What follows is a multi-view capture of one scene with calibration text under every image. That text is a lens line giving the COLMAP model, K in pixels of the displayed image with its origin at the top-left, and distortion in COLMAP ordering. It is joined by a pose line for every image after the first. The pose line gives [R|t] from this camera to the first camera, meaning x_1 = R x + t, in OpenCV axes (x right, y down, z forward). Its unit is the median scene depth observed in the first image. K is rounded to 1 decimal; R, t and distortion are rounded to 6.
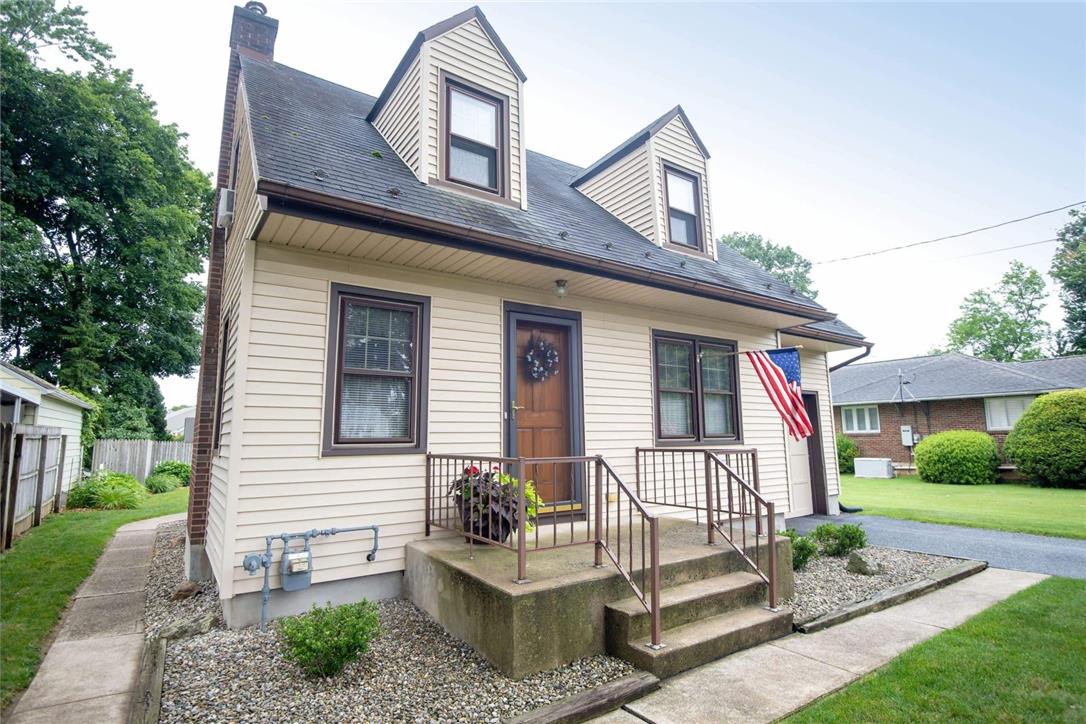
lens RADIAL K [[541.8, 0, 549.7], [0, 541.8, 357.2], [0, 0, 1]] dist [-0.004026, -0.013733]
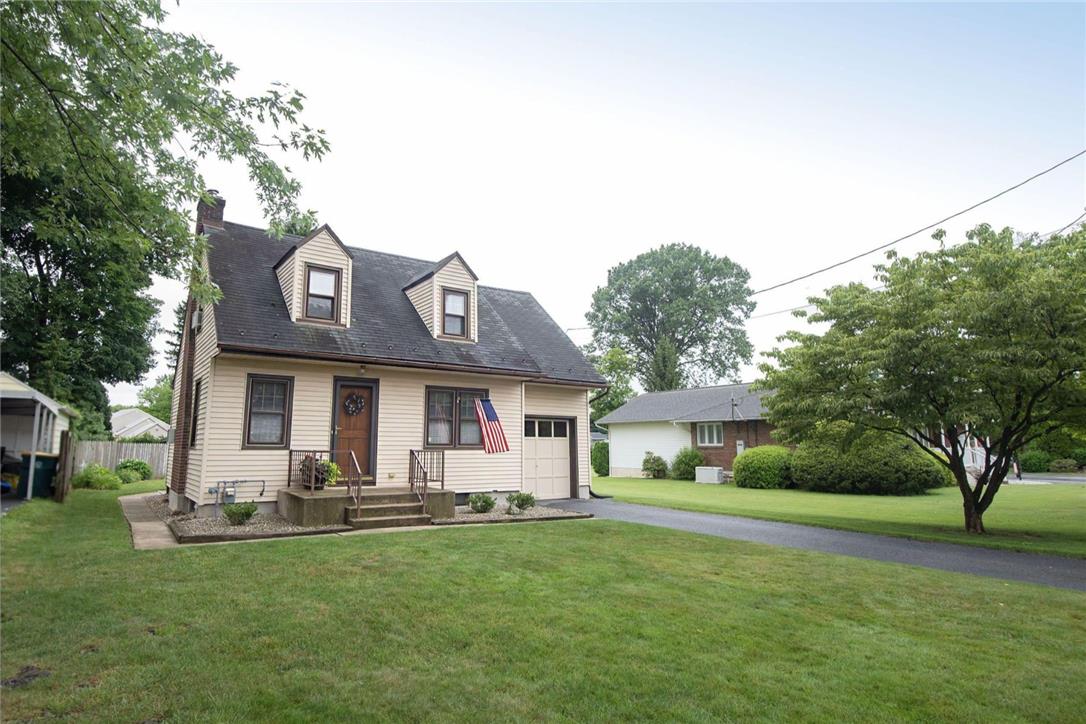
lens RADIAL K [[601.1, 0, 503.9], [0, 601.1, 347.0], [0, 0, 1]] dist [0.014436, -0.036915]
pose [[0.999637, 0.013789, -0.023146, 0.457665], [-0.014162, 0.999771, -0.016070, -0.139584], [0.022919, 0.016392, 0.999603, -0.943887]]
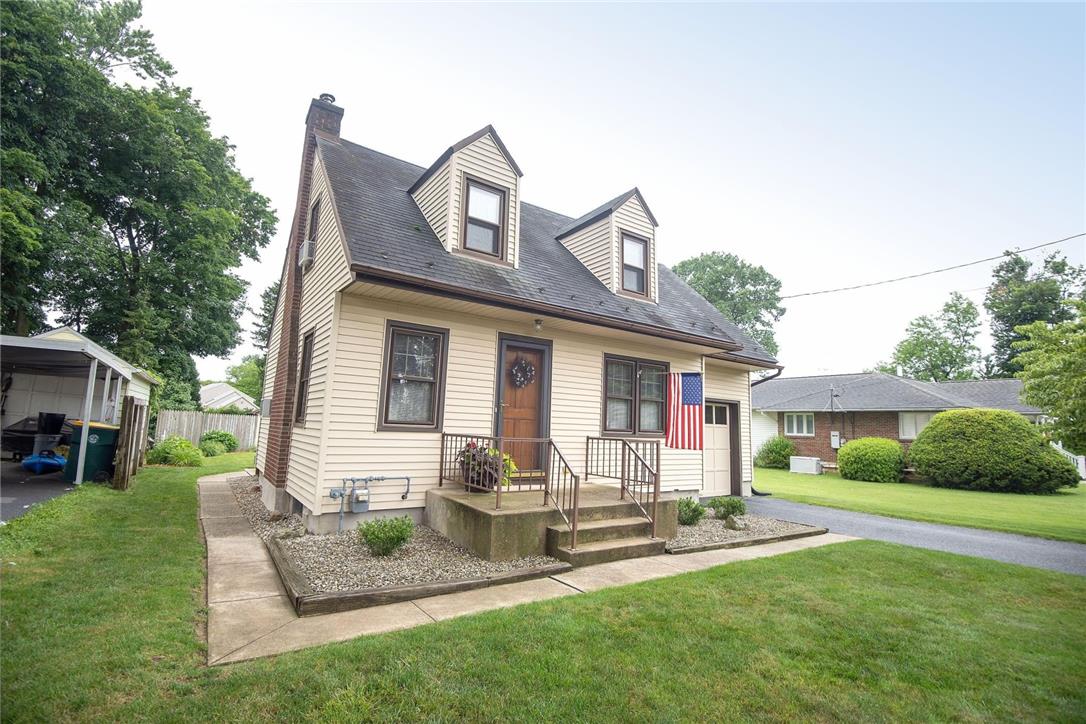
lens RADIAL K [[500.6, 0, 549.6], [0, 500.6, 356.3], [0, 0, 1]] dist [-0.004014, -0.019920]
pose [[0.998700, 0.050528, 0.006653, 0.035845], [-0.050575, 0.998696, 0.007022, -0.041344], [-0.006289, -0.007349, 0.999953, -0.272395]]
